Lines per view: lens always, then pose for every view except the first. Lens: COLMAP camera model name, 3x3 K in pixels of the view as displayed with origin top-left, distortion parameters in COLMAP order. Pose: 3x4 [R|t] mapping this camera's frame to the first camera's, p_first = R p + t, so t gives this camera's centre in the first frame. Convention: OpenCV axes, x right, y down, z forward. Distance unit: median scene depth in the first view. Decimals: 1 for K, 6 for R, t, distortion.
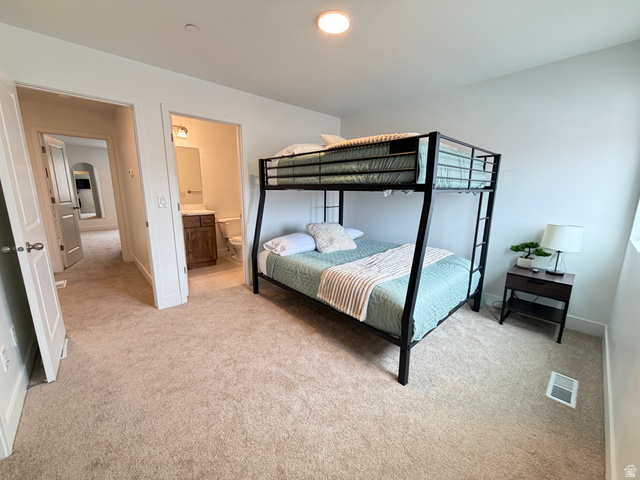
lens RADIAL K [[255.6, 0, 320.7], [0, 255.6, 238.3], [0, 0, 1]] dist [-0.003506, 0.000944]
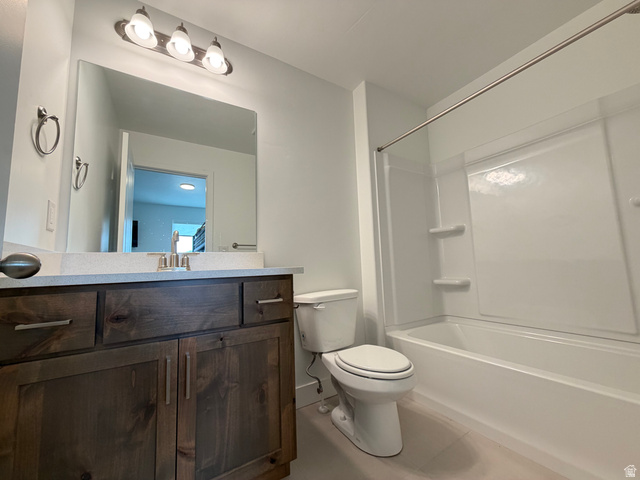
lens RADIAL K [[255.6, 0, 320.8], [0, 255.6, 238.8], [0, 0, 1]] dist [-0.003506, 0.000944]
pose [[0.981254, -0.057914, -0.183814, -0.334767], [0.001939, 0.956699, -0.291073, -0.052052], [0.192712, 0.285260, 0.938876, 0.738820]]
